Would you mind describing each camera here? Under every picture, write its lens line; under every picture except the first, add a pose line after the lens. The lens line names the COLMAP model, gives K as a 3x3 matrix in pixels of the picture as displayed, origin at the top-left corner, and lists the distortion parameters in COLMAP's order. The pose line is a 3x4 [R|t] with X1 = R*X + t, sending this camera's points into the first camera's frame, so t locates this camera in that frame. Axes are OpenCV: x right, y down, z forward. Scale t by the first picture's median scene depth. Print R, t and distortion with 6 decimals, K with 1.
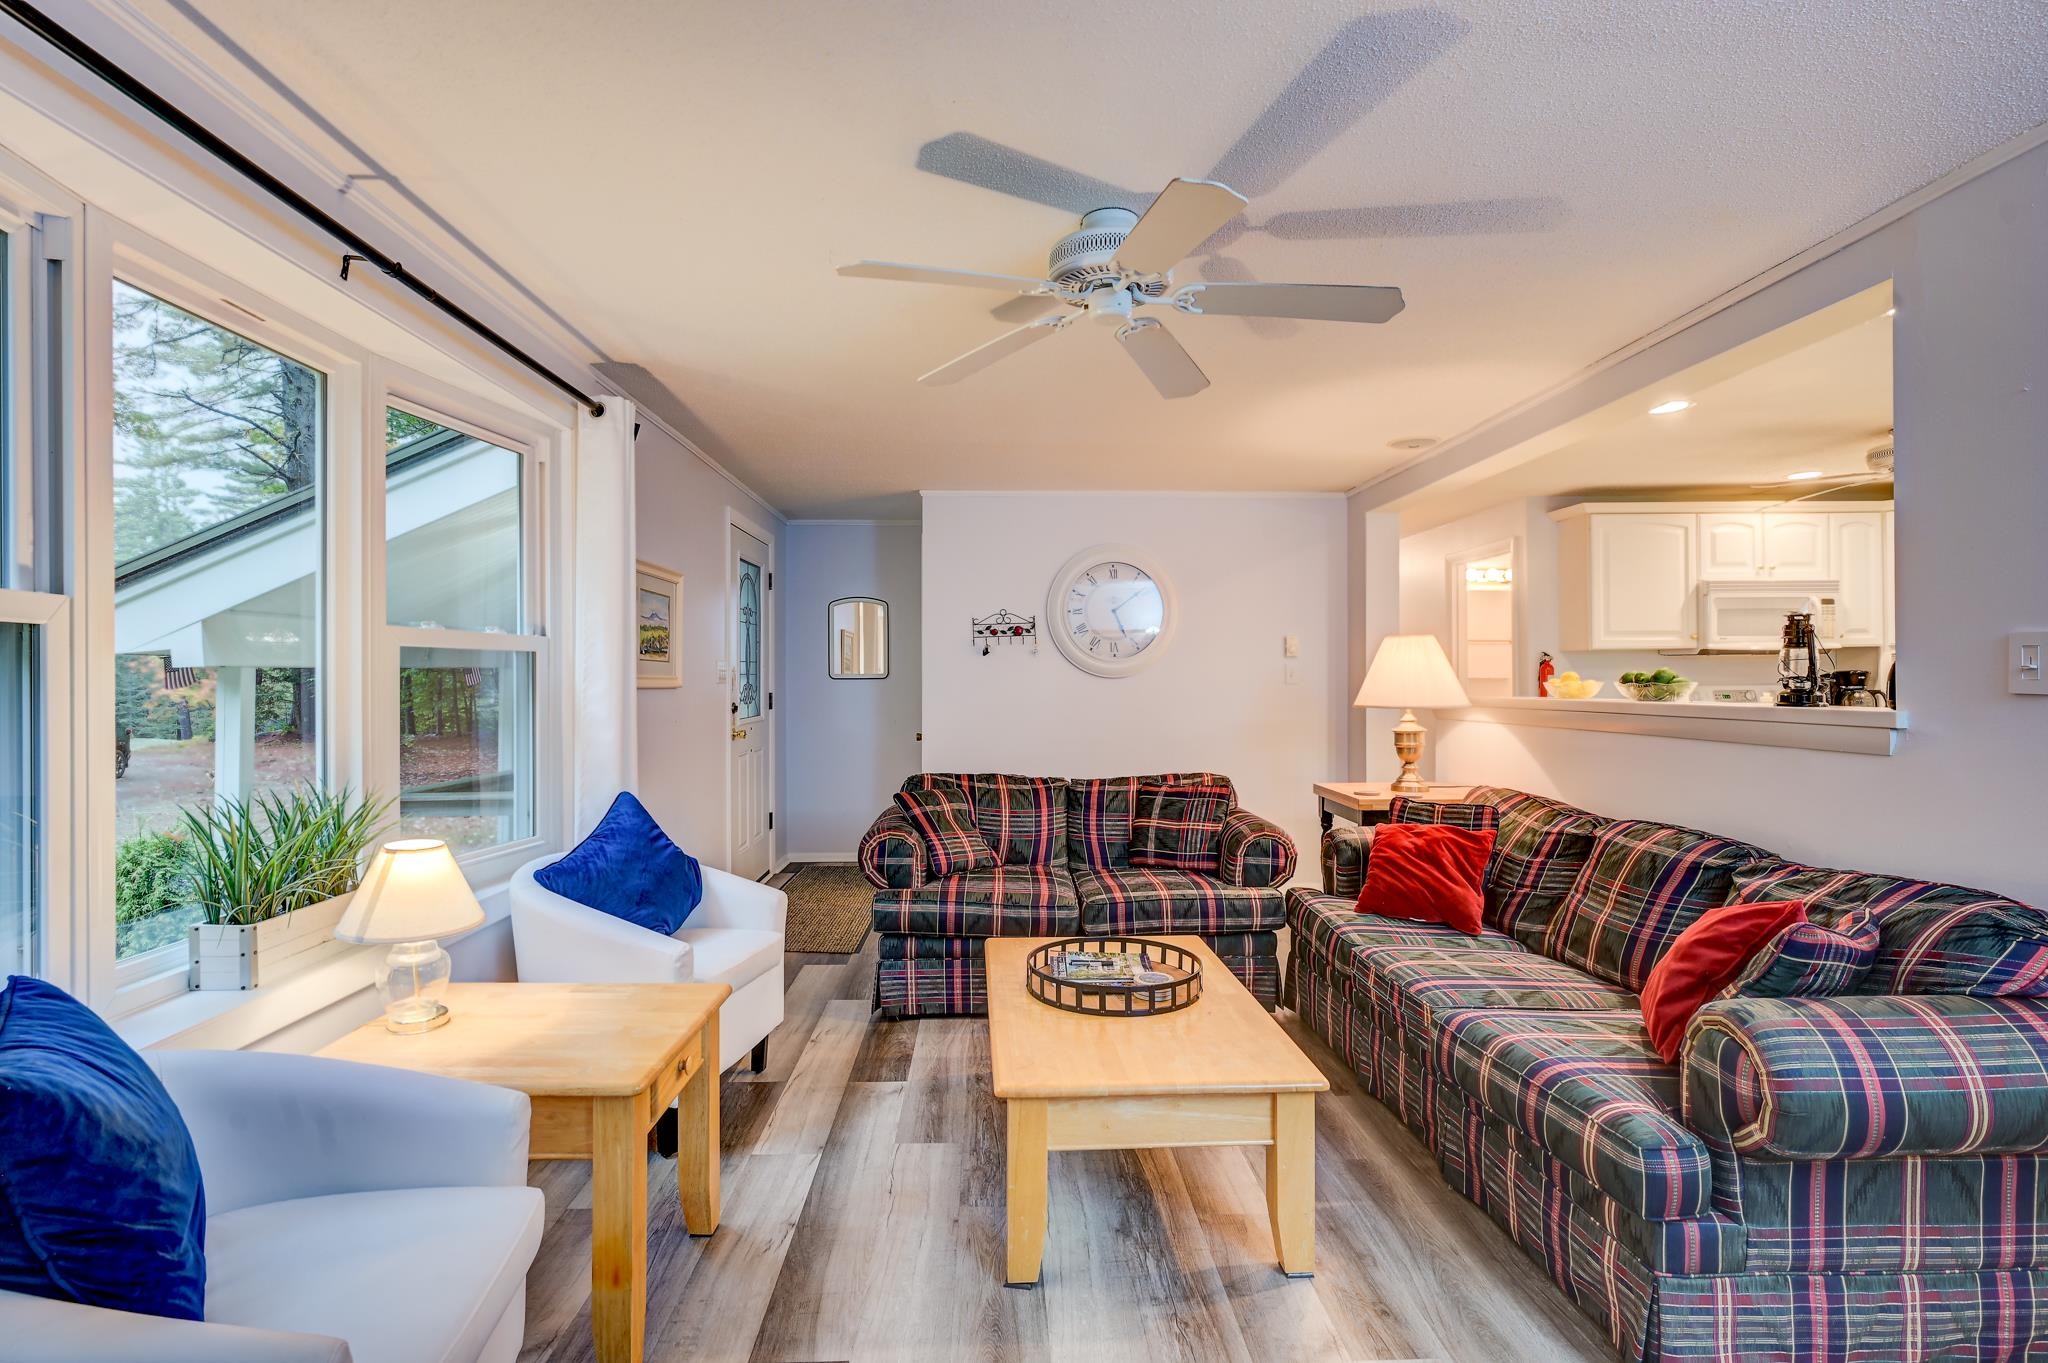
lens RADIAL K [[981.3, 0, 1056.7], [0, 981.3, 681.5], [0, 0, 1]] dist [-0.000307, -0.000050]
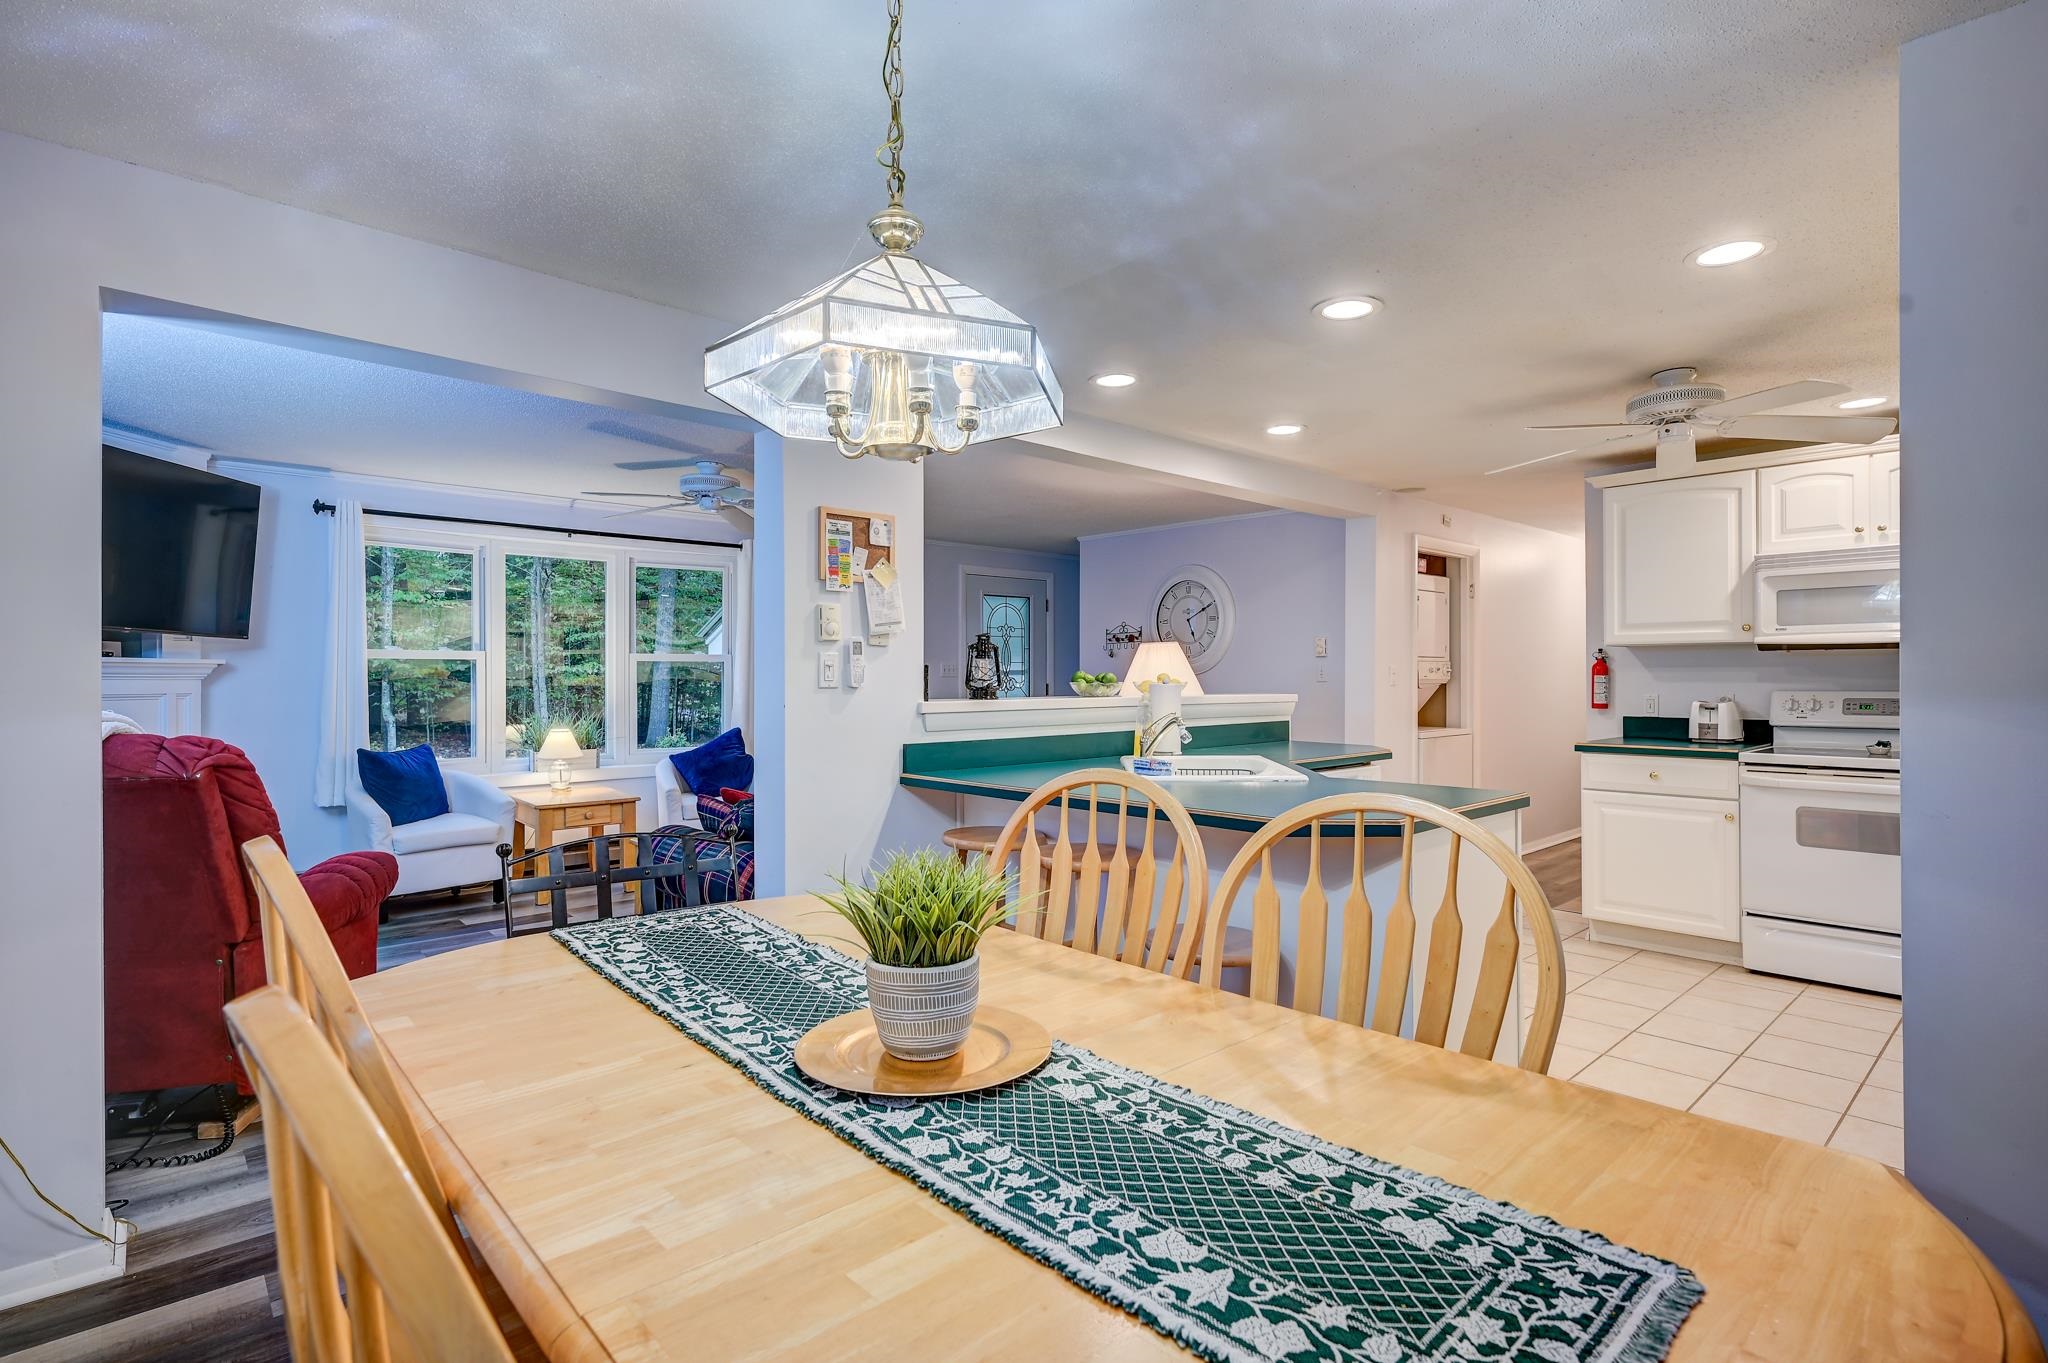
lens RADIAL K [[998.2, 0, 1024.0], [0, 998.2, 681.5], [0, 0, 1]] dist [-0.000304, 0.000031]
pose [[0.638440, 0.012530, -0.769569, 0.897266], [-0.005881, 0.999918, 0.011402, -0.008681], [0.769649, -0.002754, 0.638462, 0.048335]]
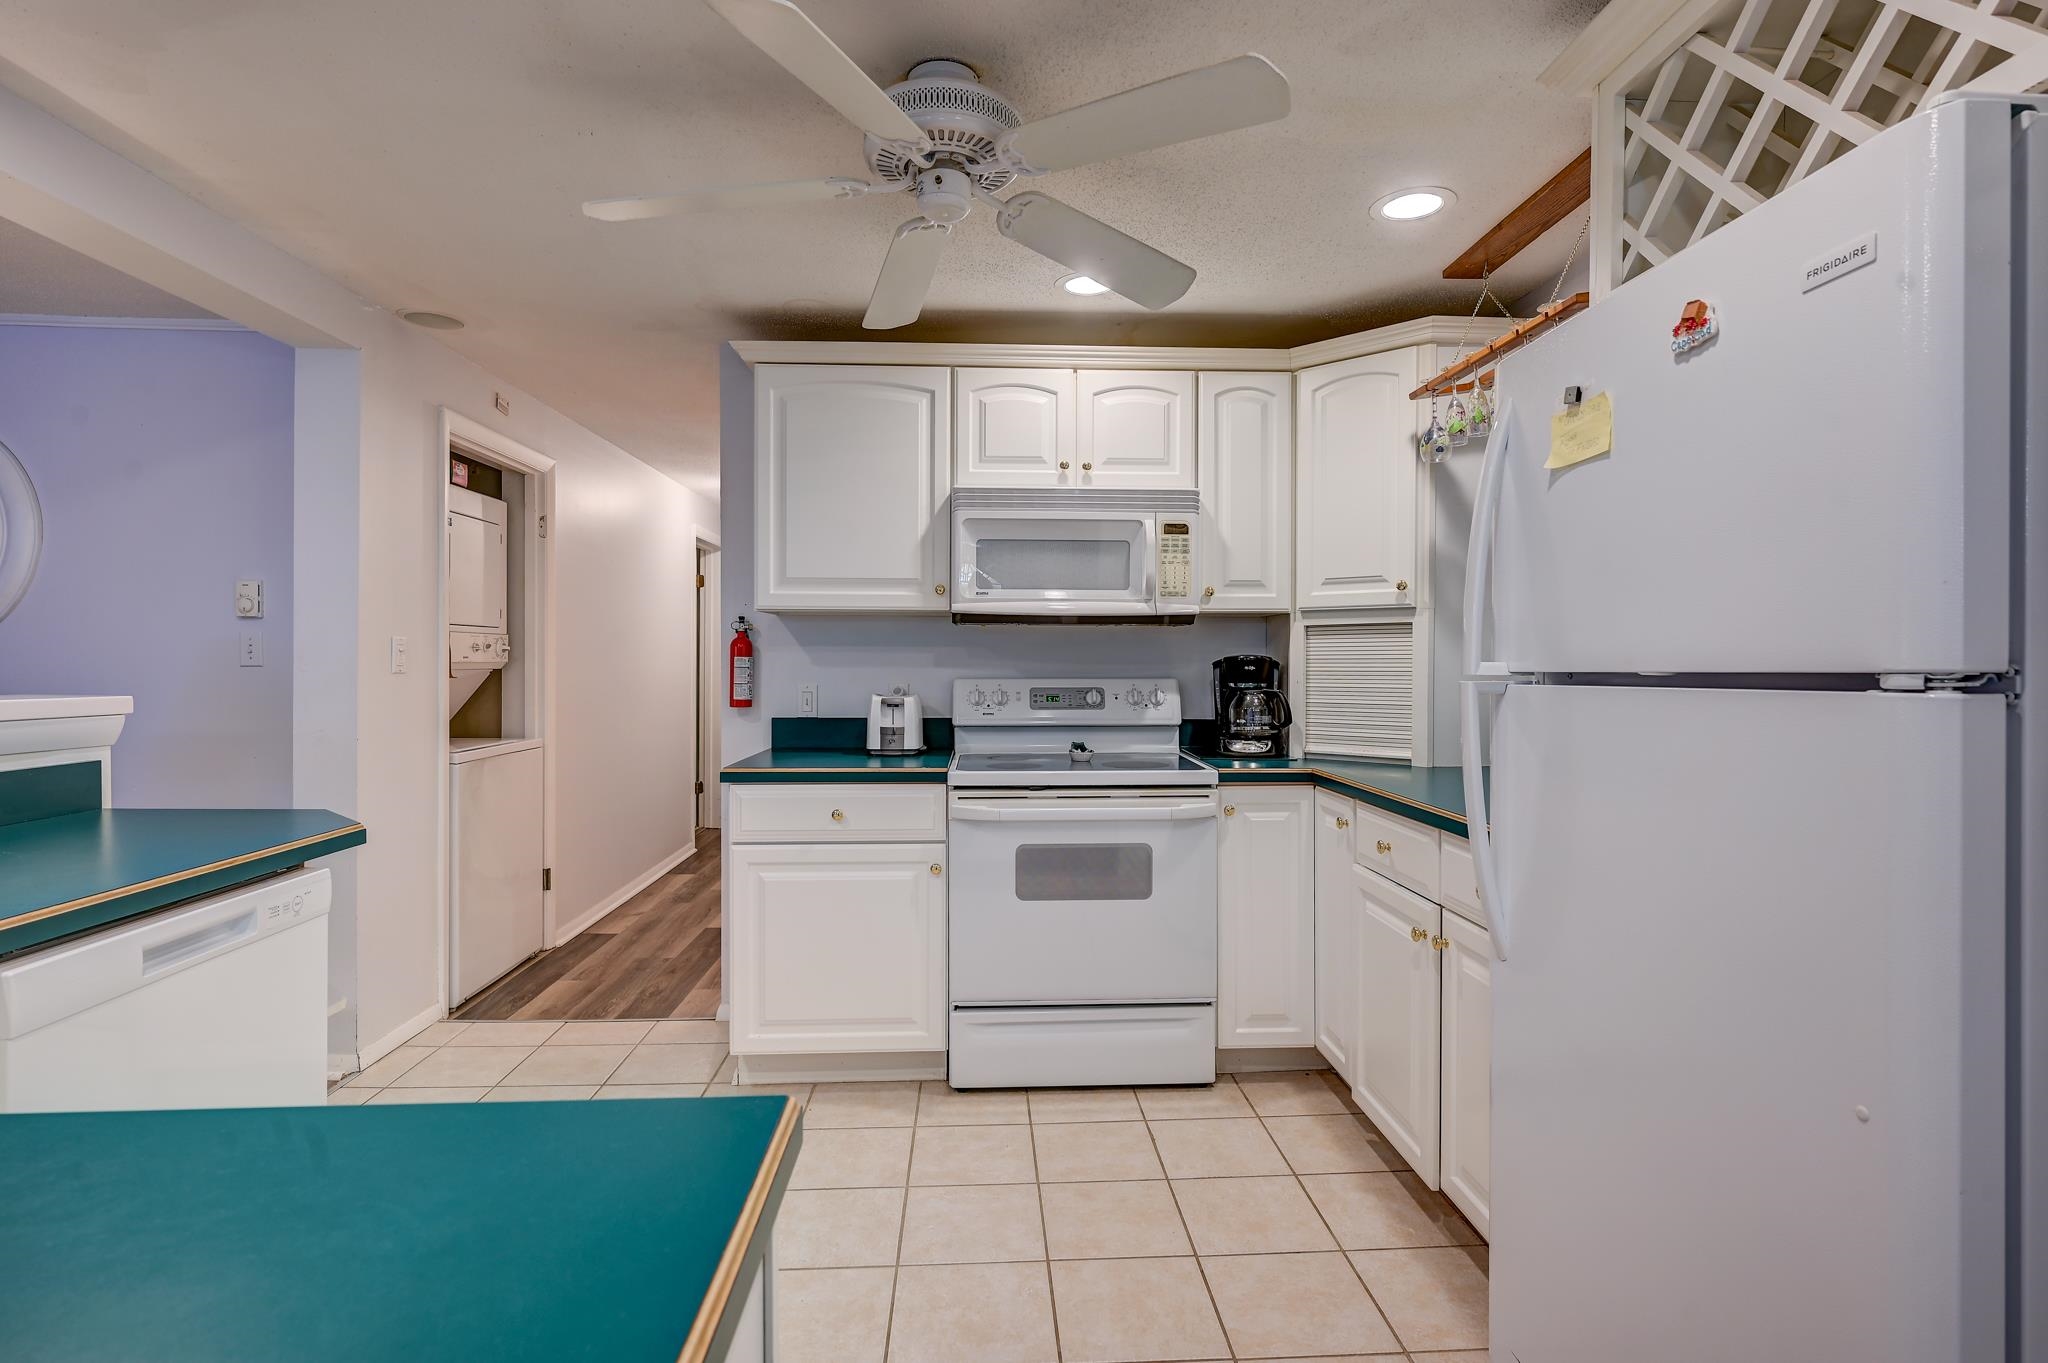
lens RADIAL K [[1026.9, 0, 1025.9], [0, 1026.9, 668.3], [0, 0, 1]] dist [0.002839, 0.000178]
pose [[0.999862, 0.013152, -0.010175, 0.706094], [-0.013091, 0.999896, 0.006029, -0.006059], [0.010253, -0.005895, 0.999930, 0.424694]]
